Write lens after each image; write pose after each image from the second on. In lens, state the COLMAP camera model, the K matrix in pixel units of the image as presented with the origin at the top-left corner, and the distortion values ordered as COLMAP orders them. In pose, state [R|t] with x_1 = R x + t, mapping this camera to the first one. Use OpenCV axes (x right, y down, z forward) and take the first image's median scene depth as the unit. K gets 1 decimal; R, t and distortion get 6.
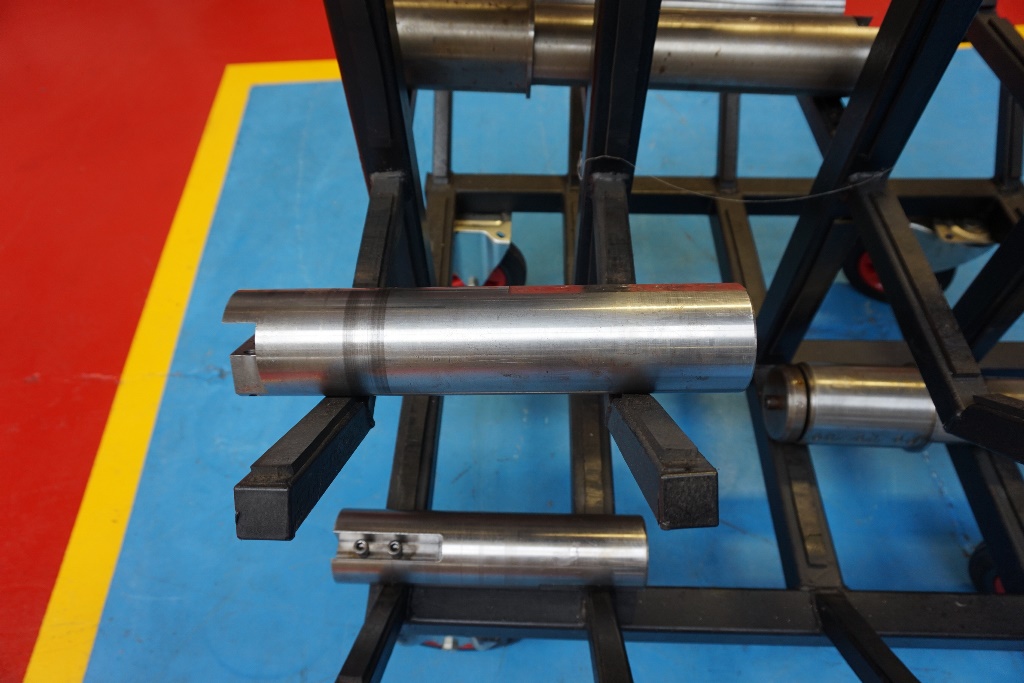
lens RADIAL K [[683.9, 0, 513.1], [0, 683.9, 339.1], [0, 0, 1]] dist [-0.048902, 0.024619]
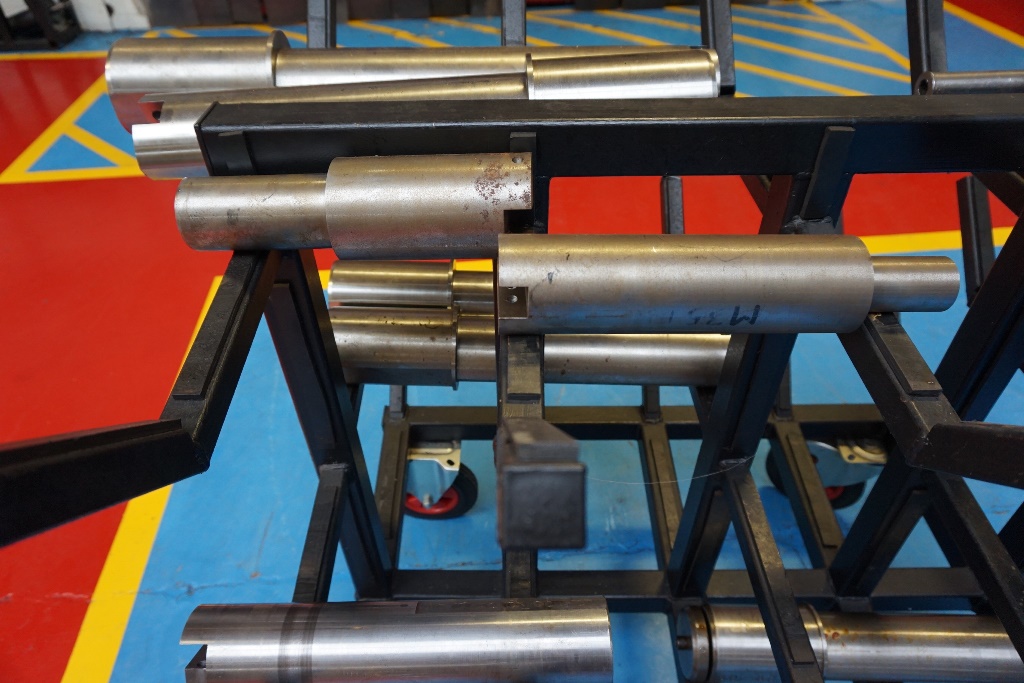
lens RADIAL K [[683.9, 0, 513.1], [0, 683.9, 339.1], [0, 0, 1]] dist [-0.048902, 0.024619]
pose [[0.999688, -0.012694, 0.021509, 0.077449], [0.016865, 0.978307, -0.206473, -0.147847], [-0.018421, 0.206771, 0.978216, -0.159466]]
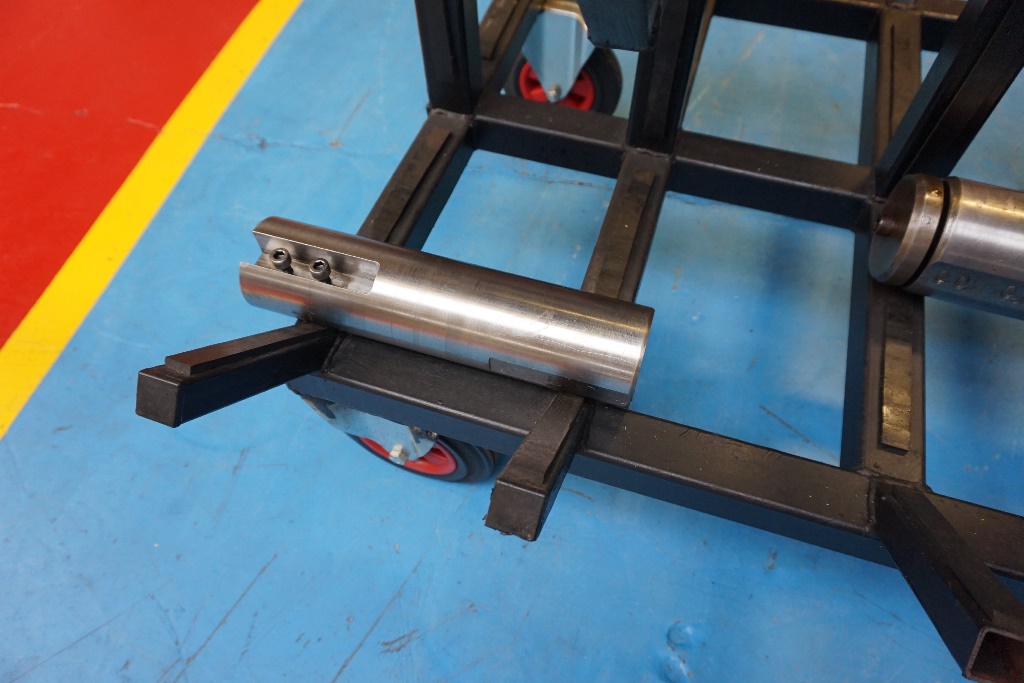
lens RADIAL K [[683.9, 0, 513.1], [0, 683.9, 339.1], [0, 0, 1]] dist [-0.048902, 0.024619]
pose [[0.960359, 0.230179, -0.157250, 0.130083], [-0.215451, 0.970824, 0.105271, 0.189557], [0.176893, -0.067218, 0.981932, 0.213873]]
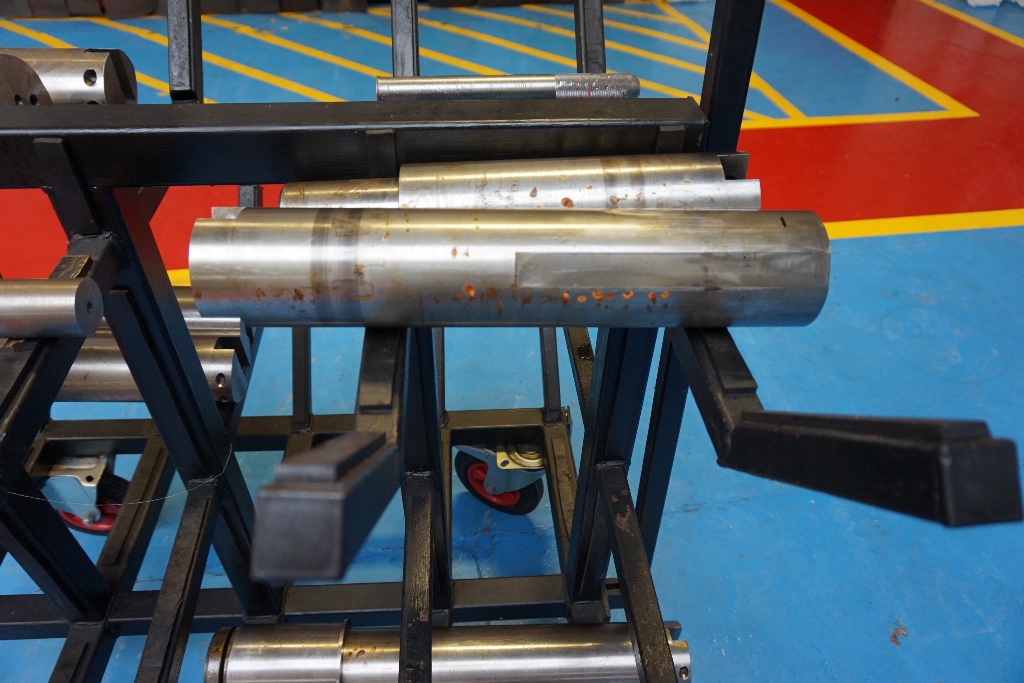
lens RADIAL K [[666.4, 0, 514.5], [0, 666.4, 382.8], [0, 0, 1]] dist [-0.029724, -0.001050]
pose [[0.994717, -0.033813, 0.096929, 0.682748], [0.047821, 0.988119, -0.146061, -0.149074], [-0.090839, 0.149925, 0.984516, -0.110682]]
